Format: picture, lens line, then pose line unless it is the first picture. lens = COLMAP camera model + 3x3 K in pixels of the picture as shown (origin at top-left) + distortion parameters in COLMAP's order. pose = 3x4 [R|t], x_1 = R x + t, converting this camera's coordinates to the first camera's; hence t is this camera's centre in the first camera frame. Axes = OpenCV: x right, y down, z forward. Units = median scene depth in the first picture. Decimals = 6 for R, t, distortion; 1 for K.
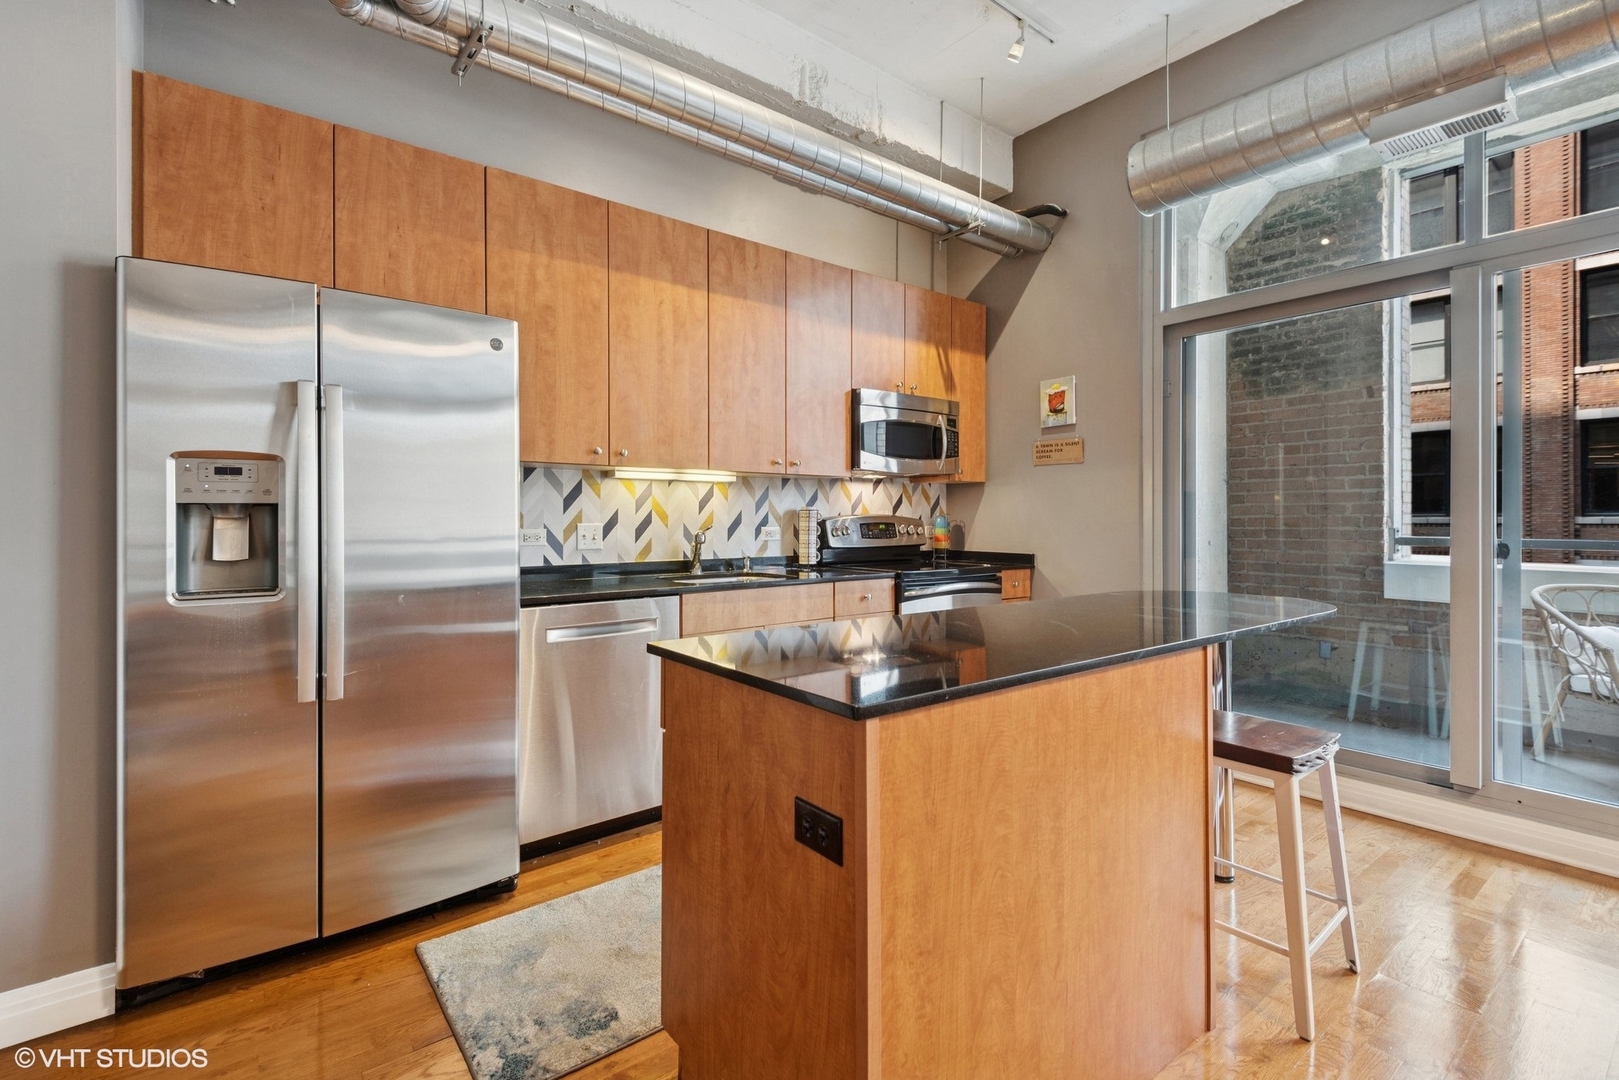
lens RADIAL K [[747.3, 0, 754.8], [0, 747.3, 519.4], [0, 0, 1]] dist [-0.016698, -0.005265]
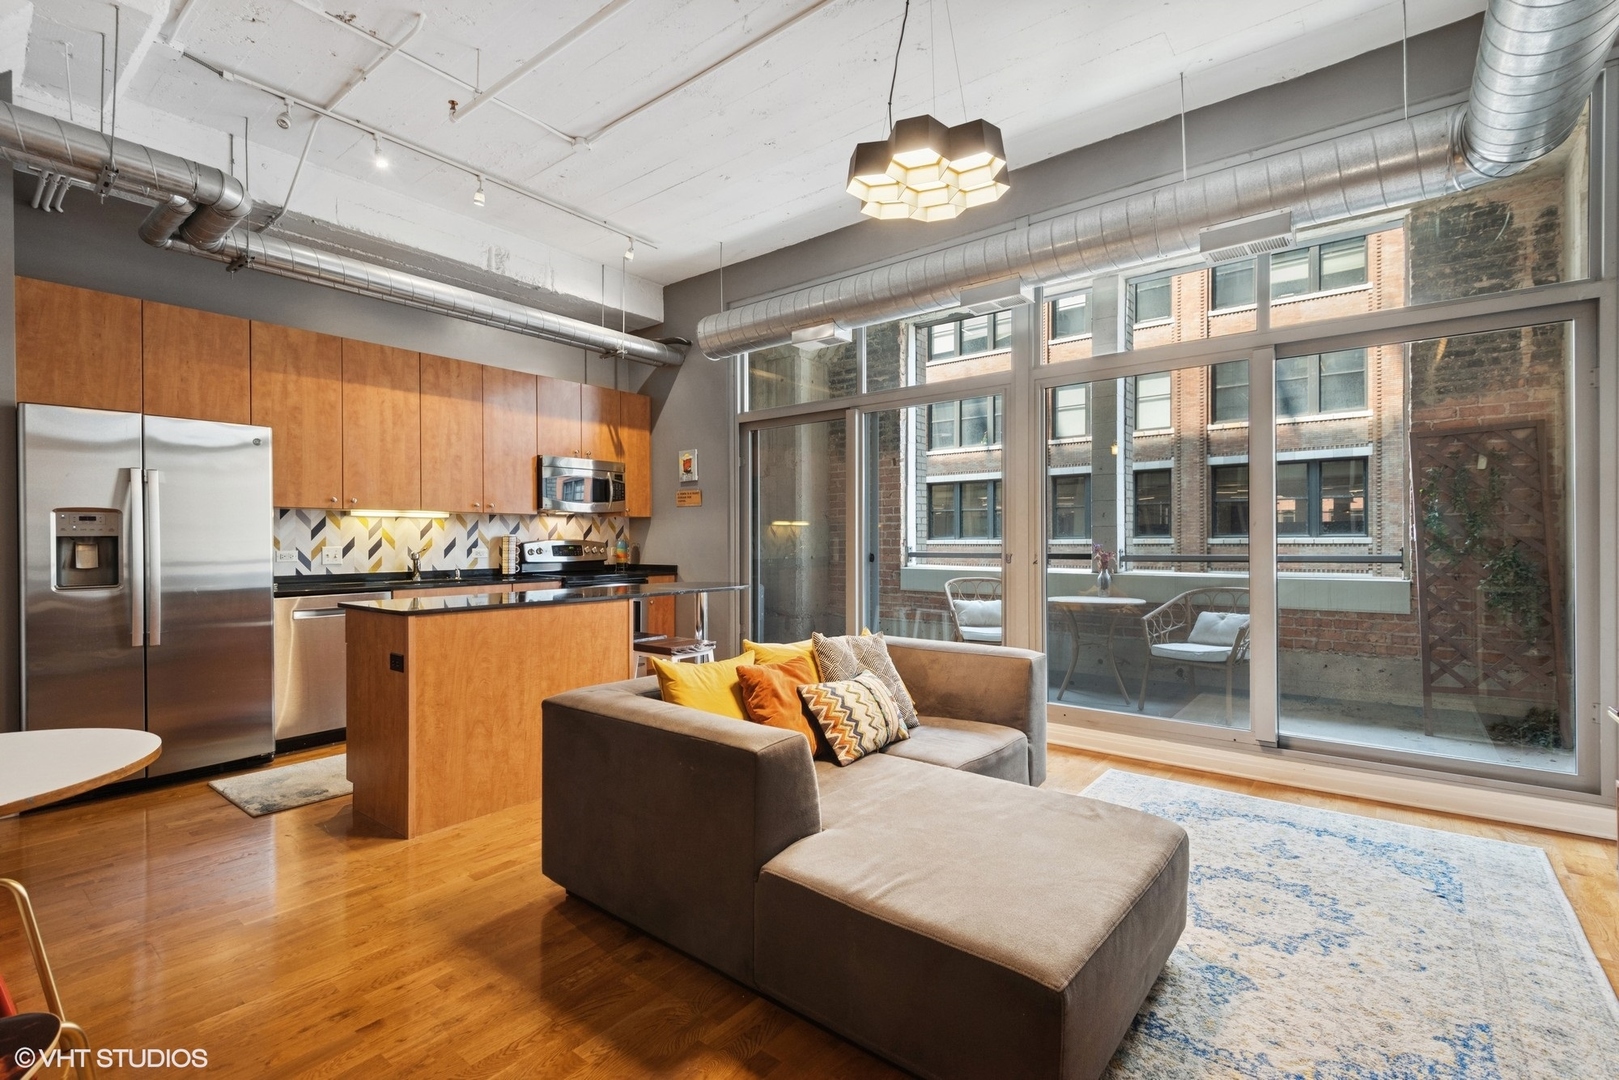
lens RADIAL K [[747.3, 0, 813.9], [0, 747.3, 541.4], [0, 0, 1]] dist [-0.016698, -0.005265]
pose [[0.953384, -0.003469, 0.301741, 0.258025], [0.003577, 0.999994, 0.000193, -0.001904], [-0.301740, 0.000895, 0.953390, -0.722539]]
